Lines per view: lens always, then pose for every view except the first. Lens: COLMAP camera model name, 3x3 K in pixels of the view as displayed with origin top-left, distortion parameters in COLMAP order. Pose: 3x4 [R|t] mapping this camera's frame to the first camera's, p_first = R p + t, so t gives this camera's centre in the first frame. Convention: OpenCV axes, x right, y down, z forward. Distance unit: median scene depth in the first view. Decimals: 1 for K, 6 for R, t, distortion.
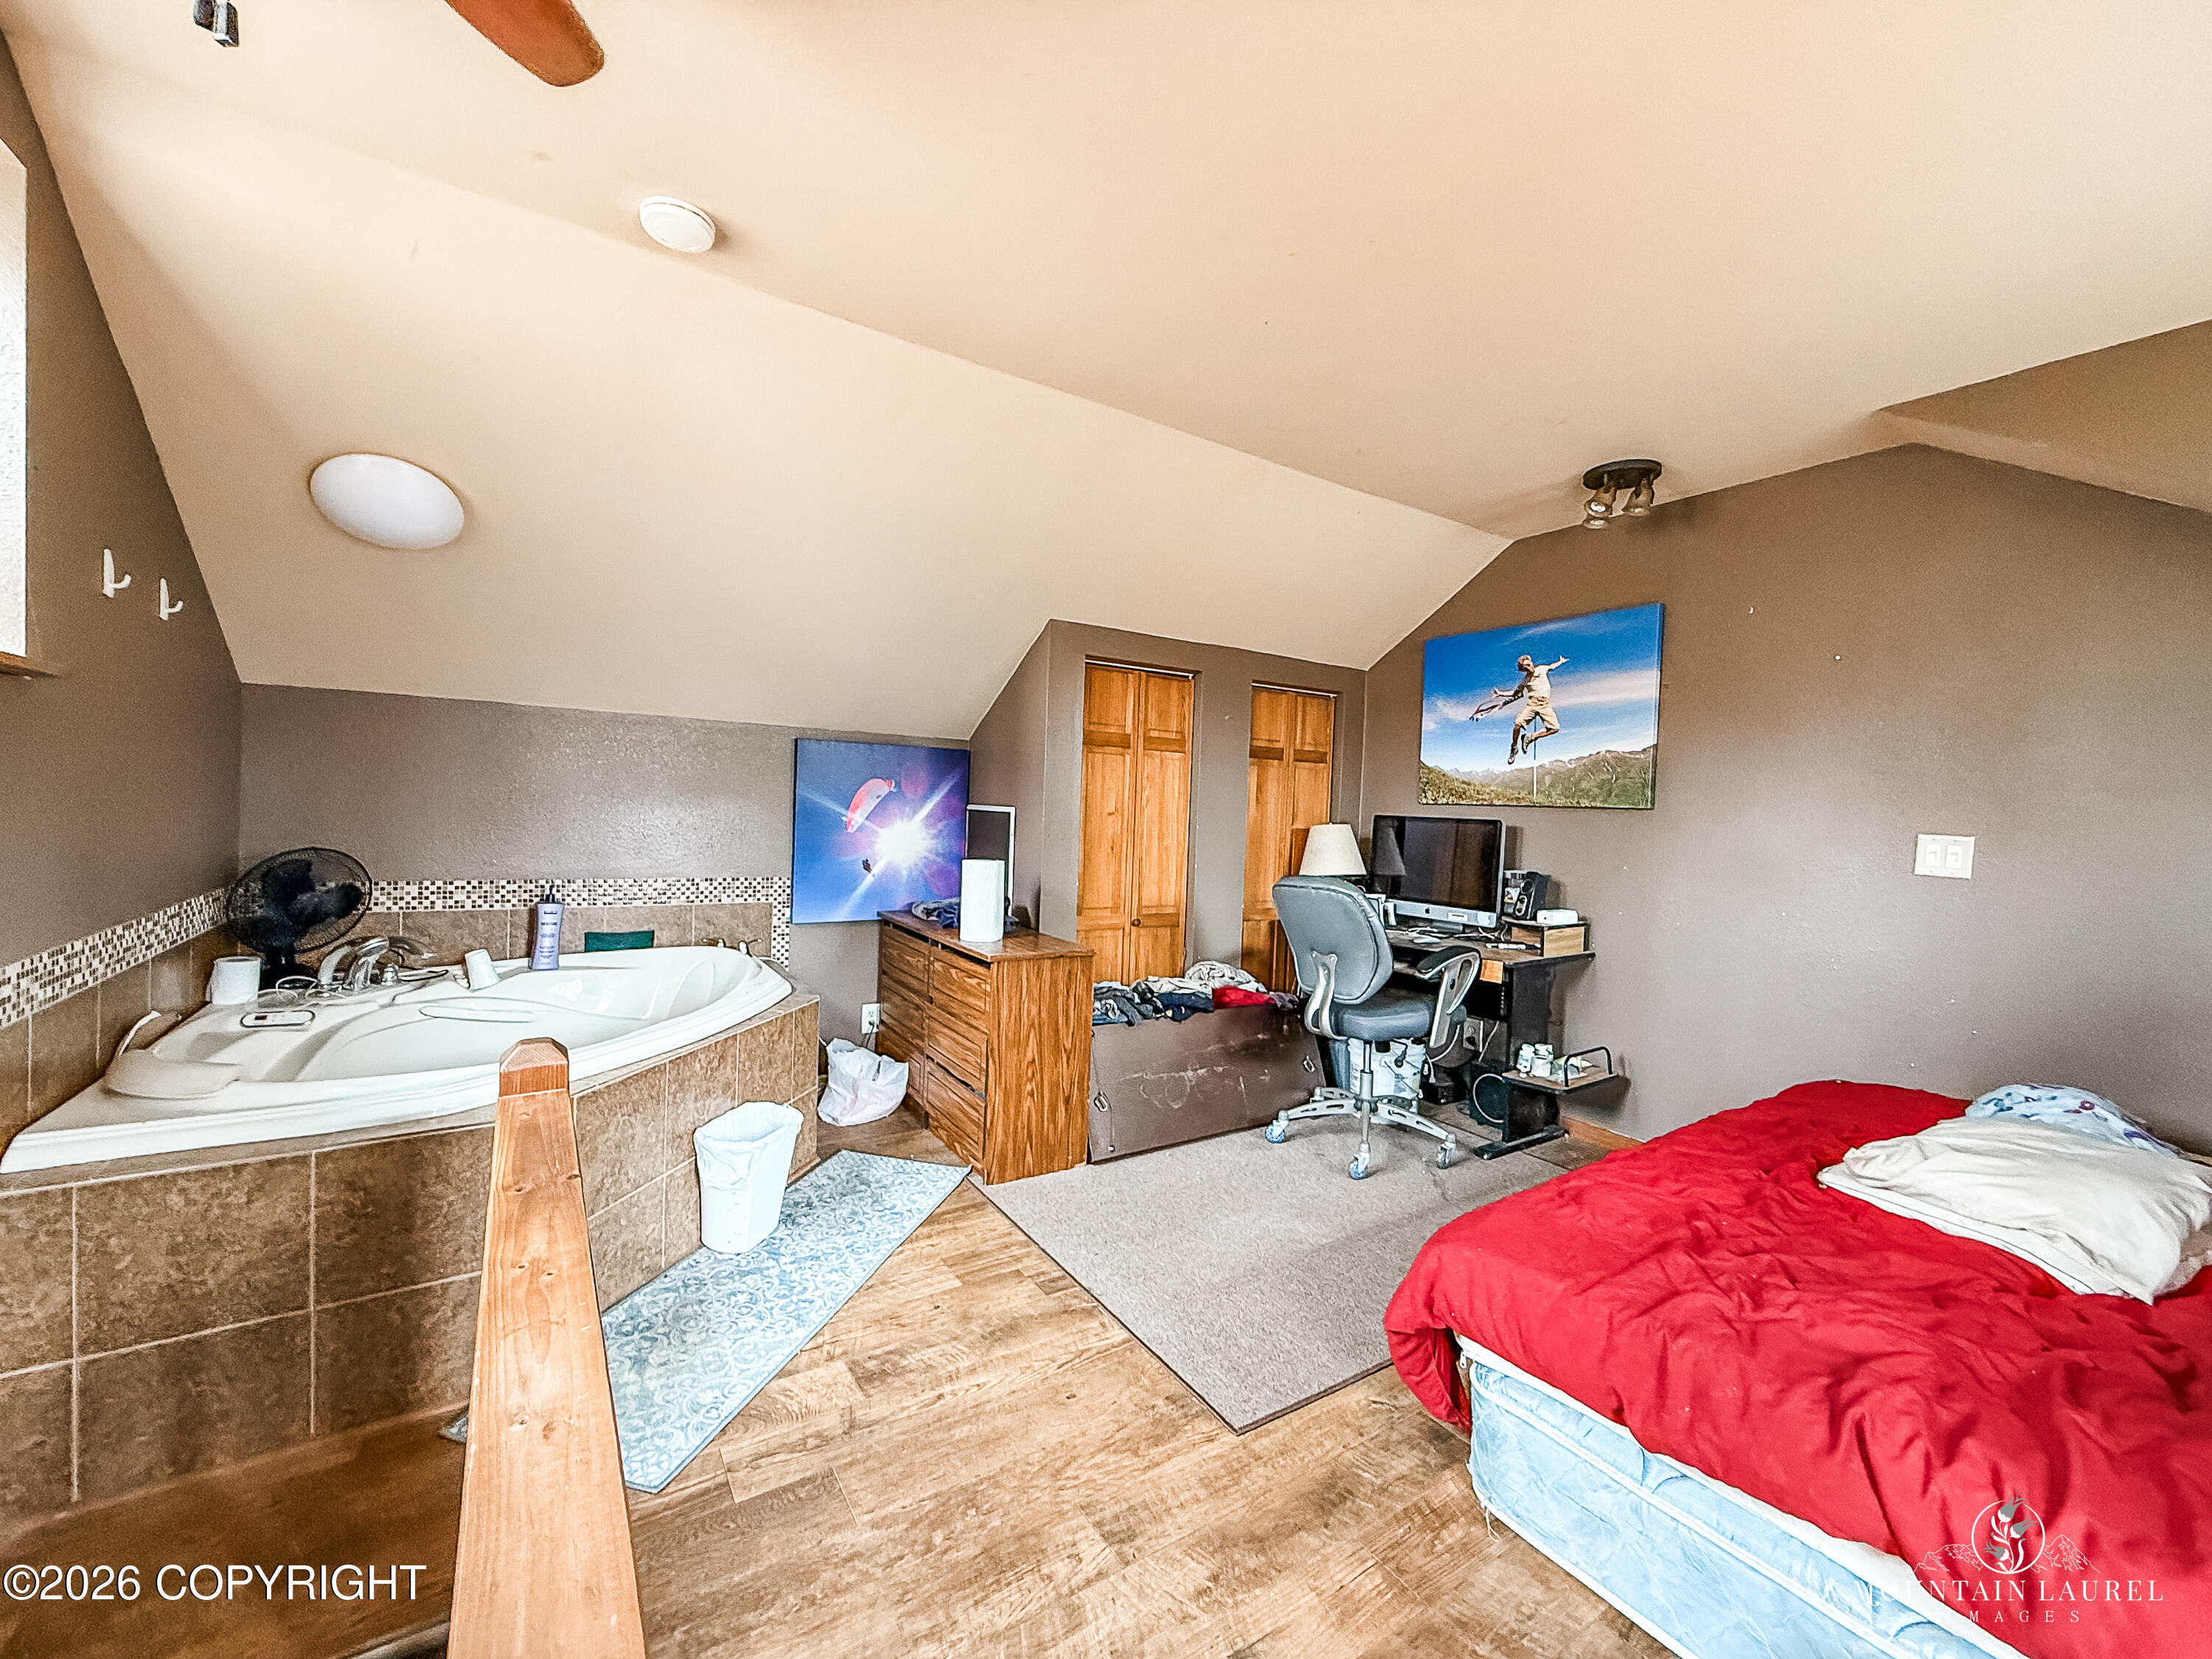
lens RADIAL K [[875.7, 0, 1106.0], [0, 875.7, 829.5], [0, 0, 1]] dist [-0.000641, -0.000008]
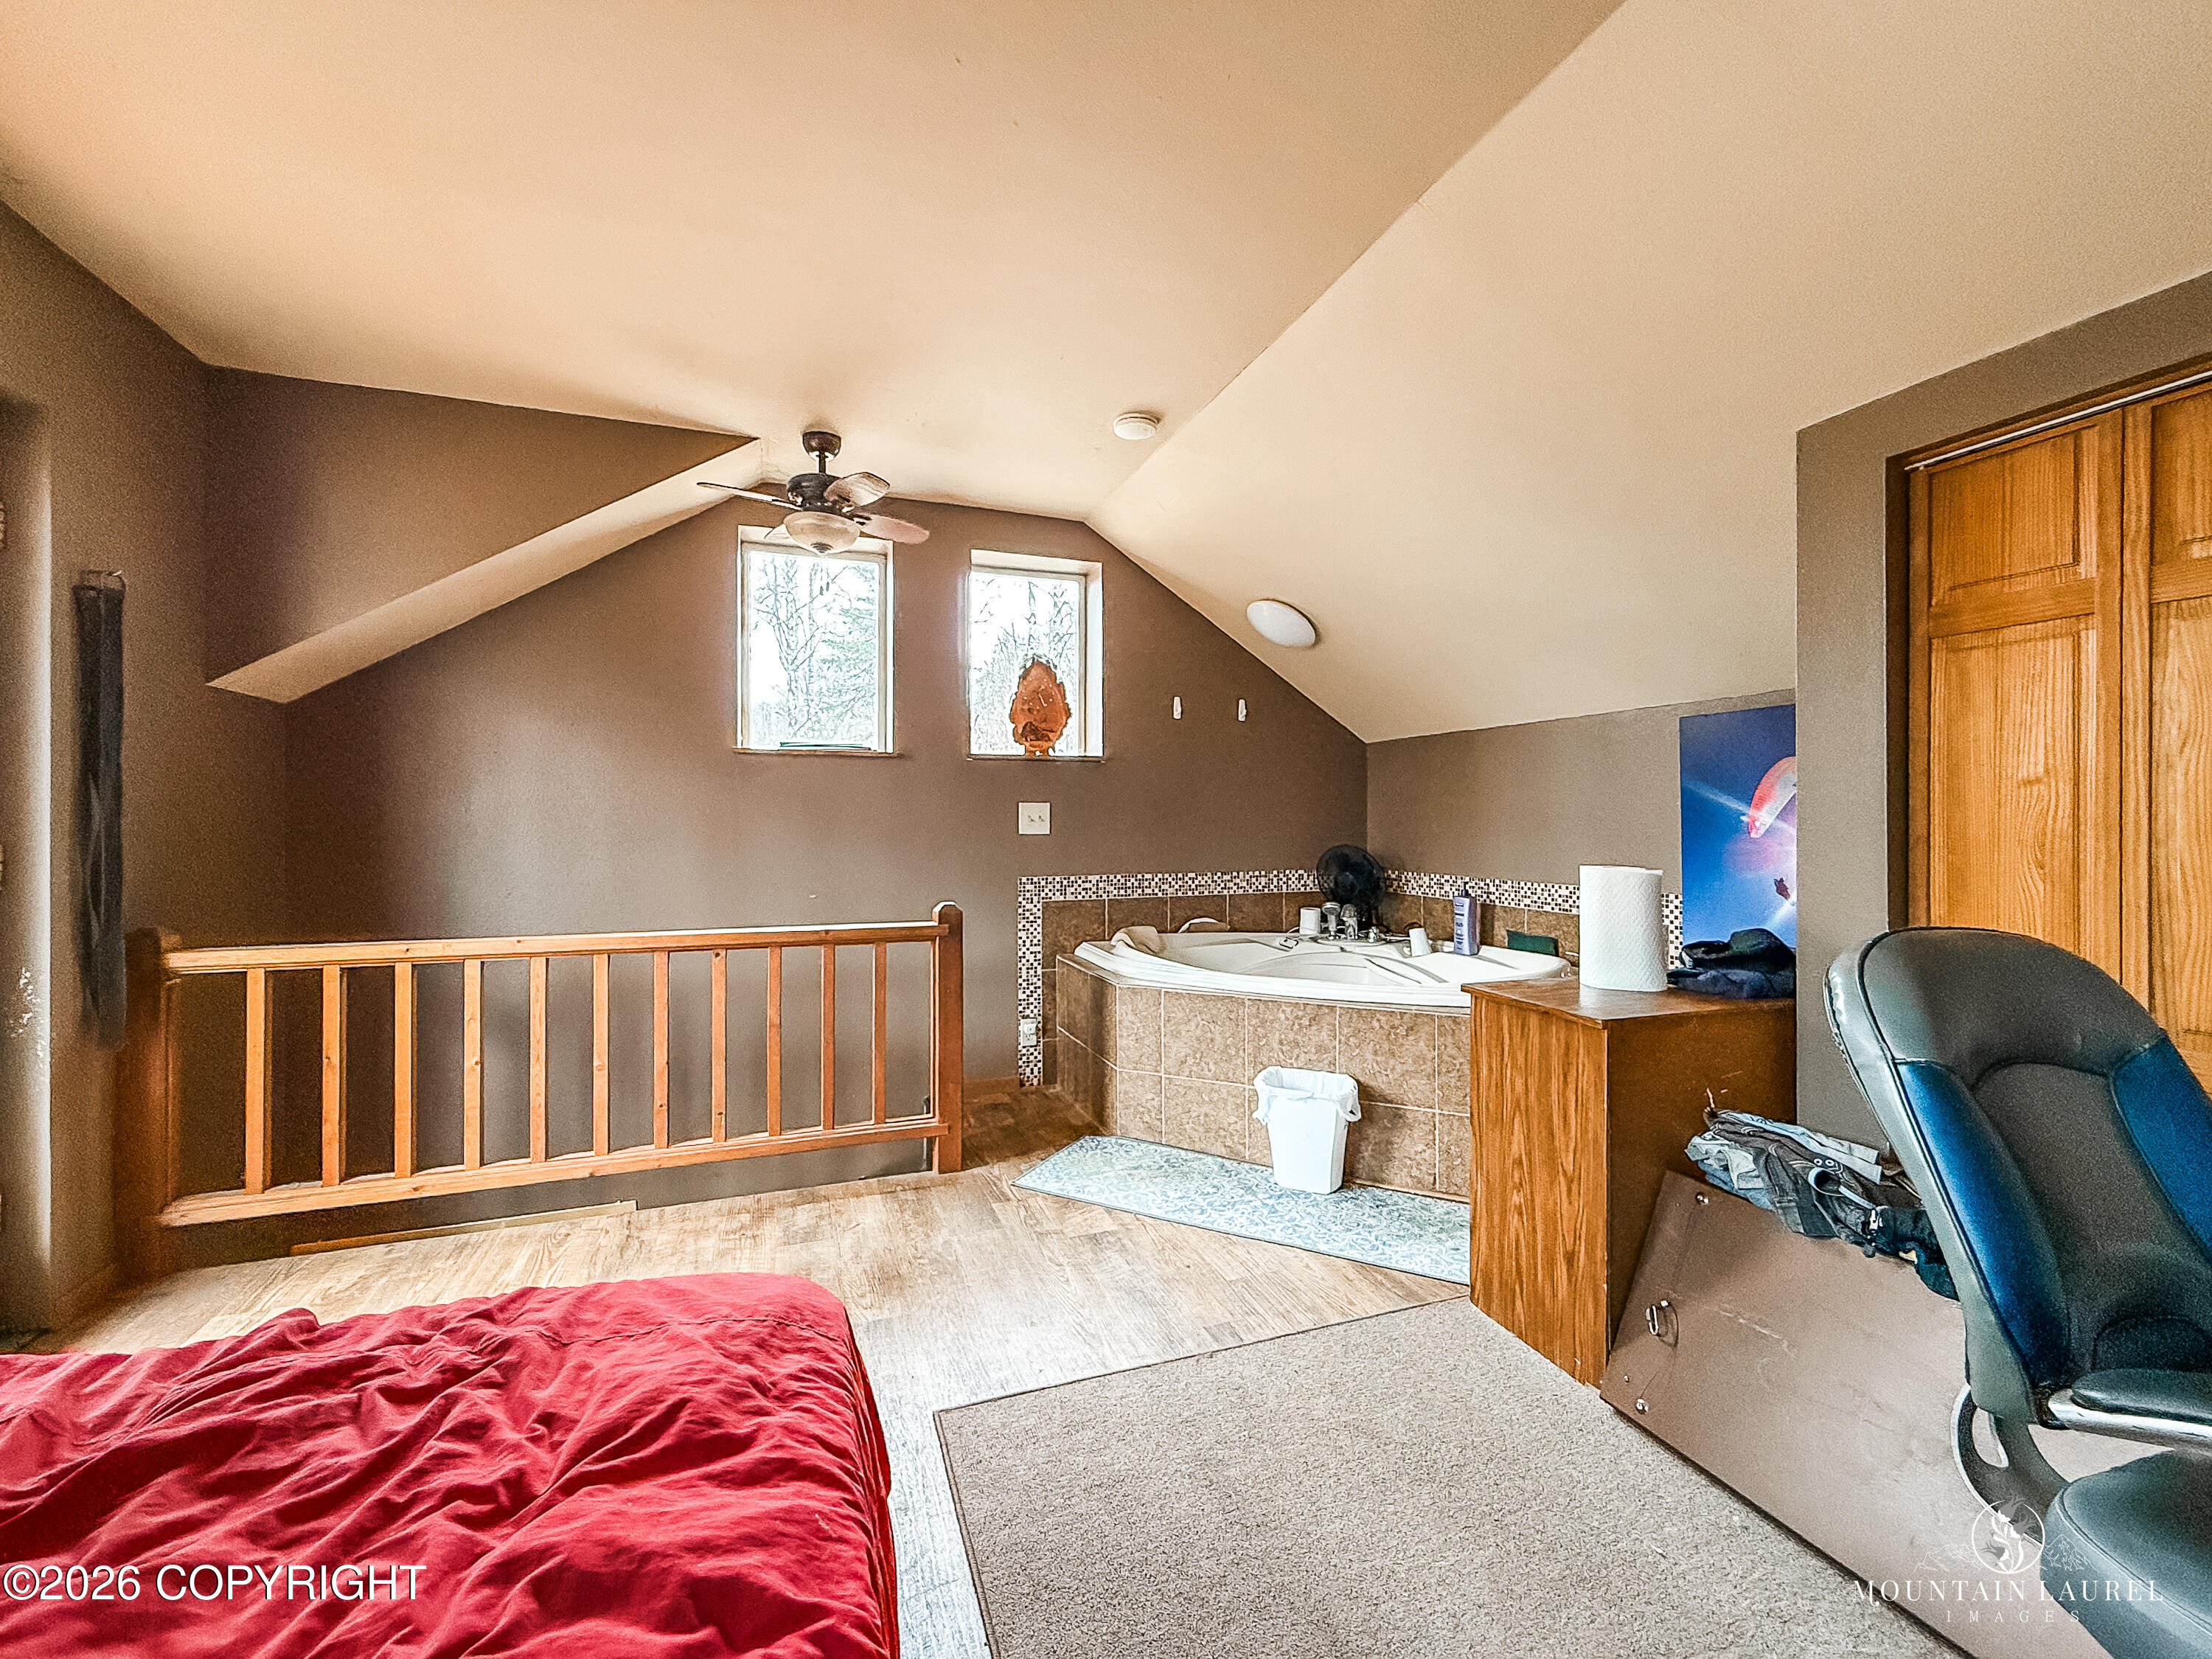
lens RADIAL K [[902.2, 0, 1106.0], [0, 902.2, 829.5], [0, 0, 1]] dist [-0.000145, -0.000023]
pose [[-0.225722, -0.027011, -0.973817, 0.659429], [-0.036379, 0.999152, -0.019281, 0.036777], [0.973512, 0.031075, -0.226513, 0.838255]]
